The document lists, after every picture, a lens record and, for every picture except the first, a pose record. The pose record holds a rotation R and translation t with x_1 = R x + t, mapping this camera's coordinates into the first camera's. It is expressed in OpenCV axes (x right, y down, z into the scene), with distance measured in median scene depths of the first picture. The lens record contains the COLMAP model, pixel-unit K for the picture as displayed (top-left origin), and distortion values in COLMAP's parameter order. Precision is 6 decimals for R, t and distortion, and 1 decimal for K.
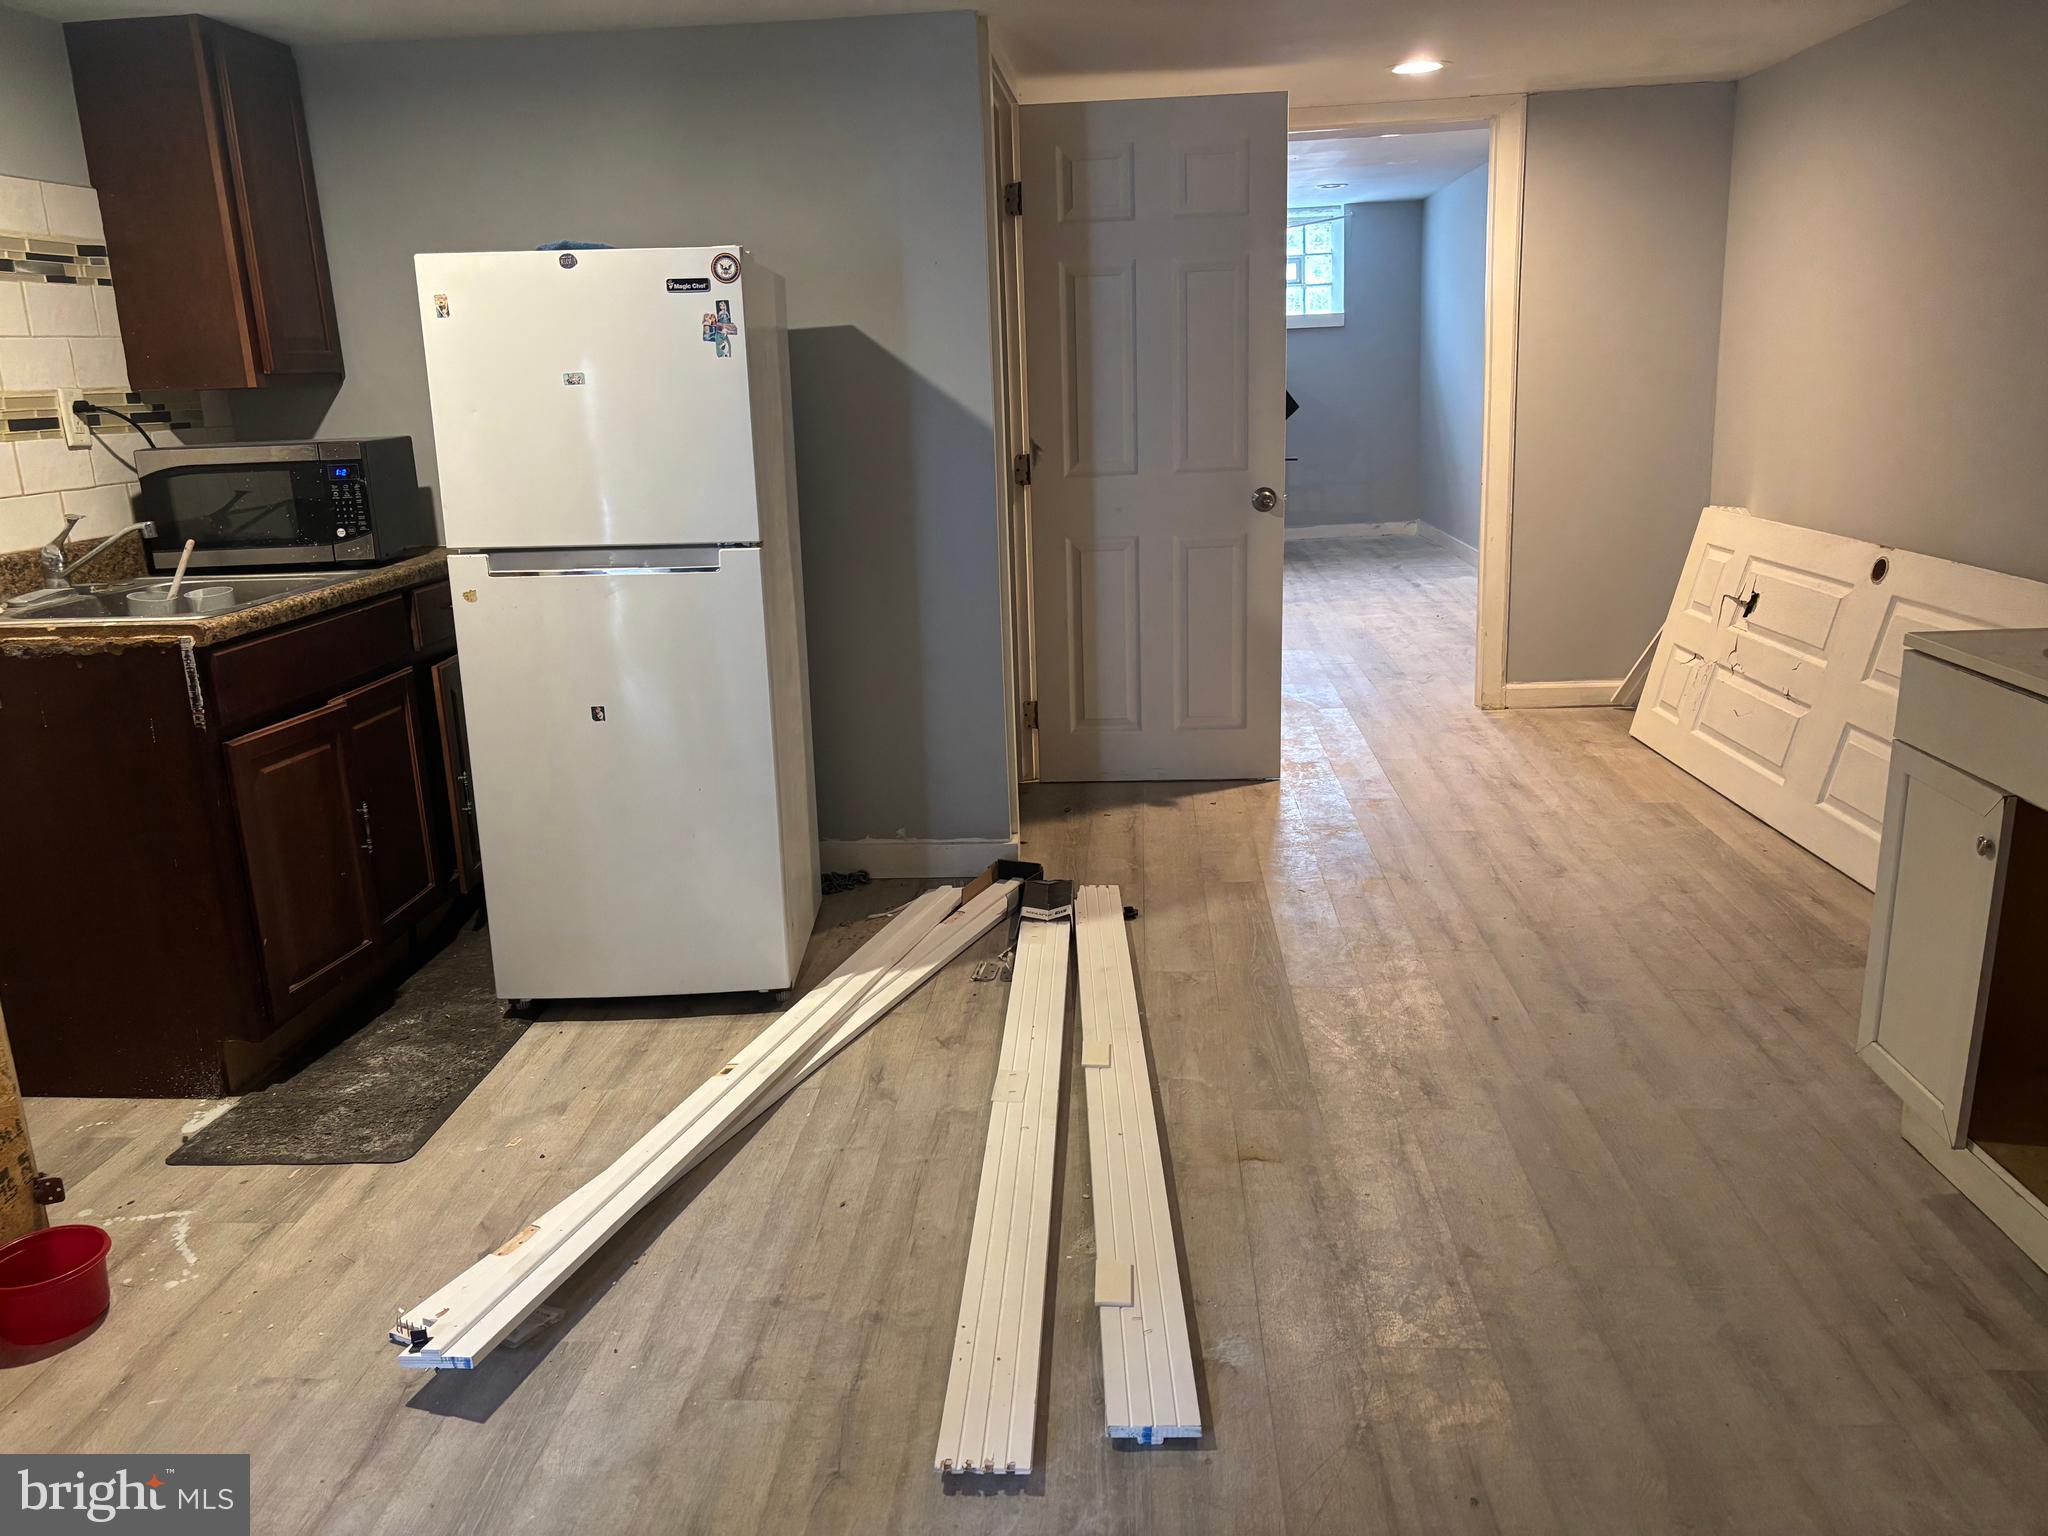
lens RADIAL K [[1590.5, 0, 1024.0], [0, 1590.5, 768.0], [0, 0, 1]] dist [0.018705, 0.008373]
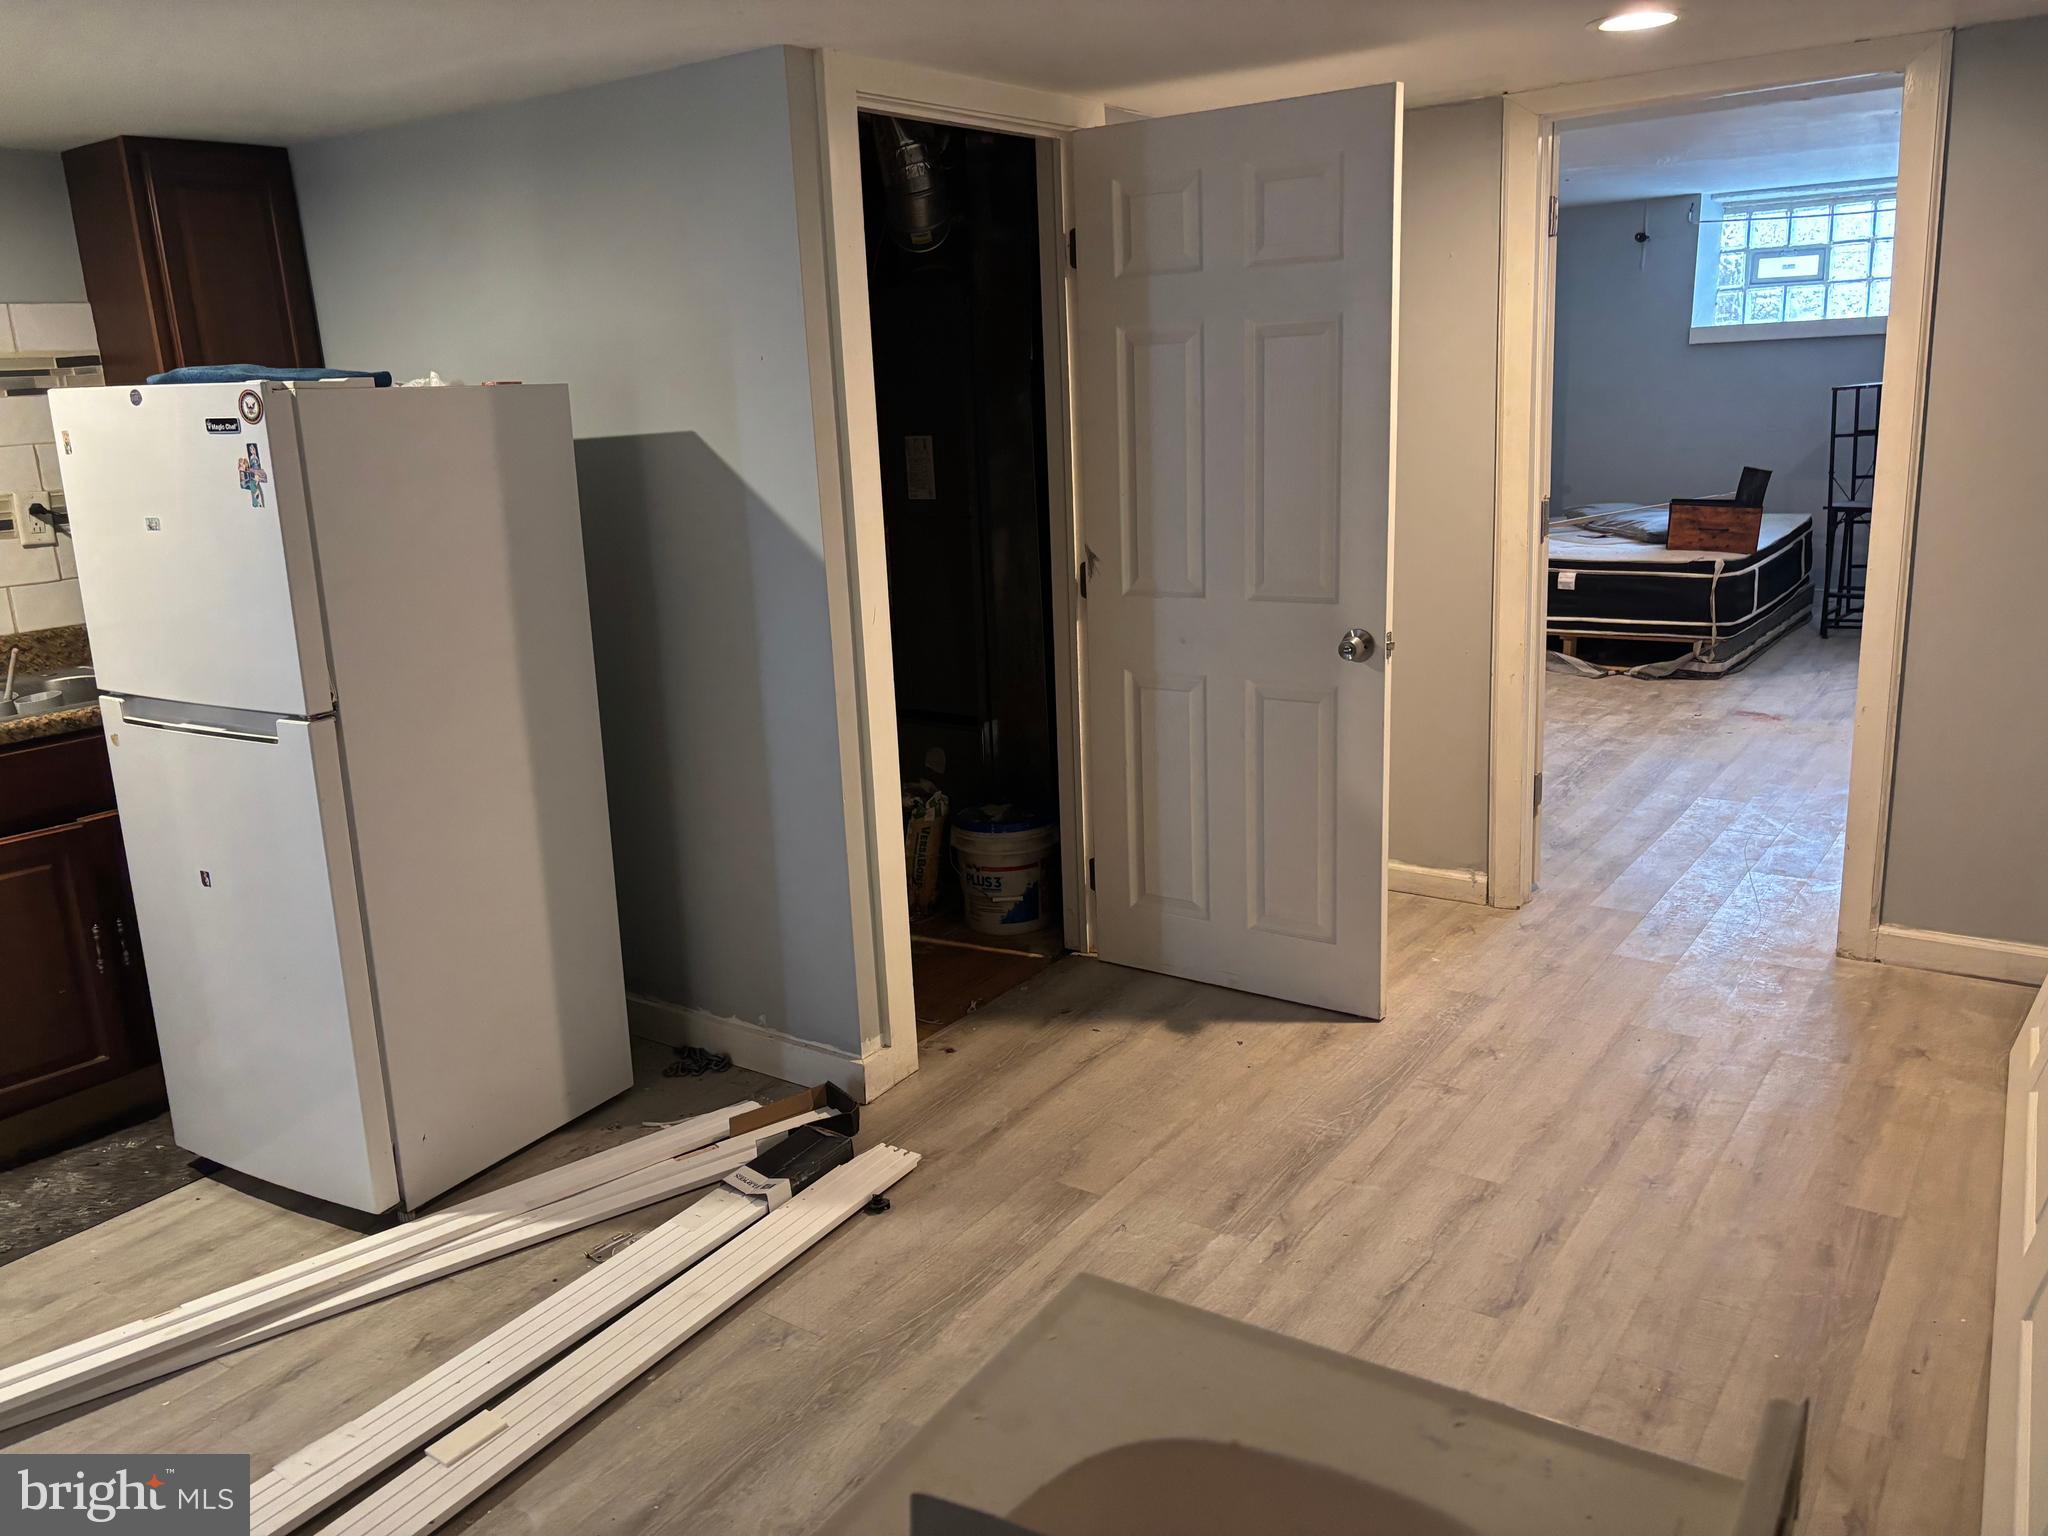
lens RADIAL K [[1590.5, 0, 1024.0], [0, 1590.5, 768.0], [0, 0, 1]] dist [0.018705, 0.008373]
pose [[0.848821, 0.128198, -0.512901, 0.562790], [-0.115695, 0.991682, 0.056400, -0.191792], [0.515866, 0.011466, 0.856593, 0.421458]]
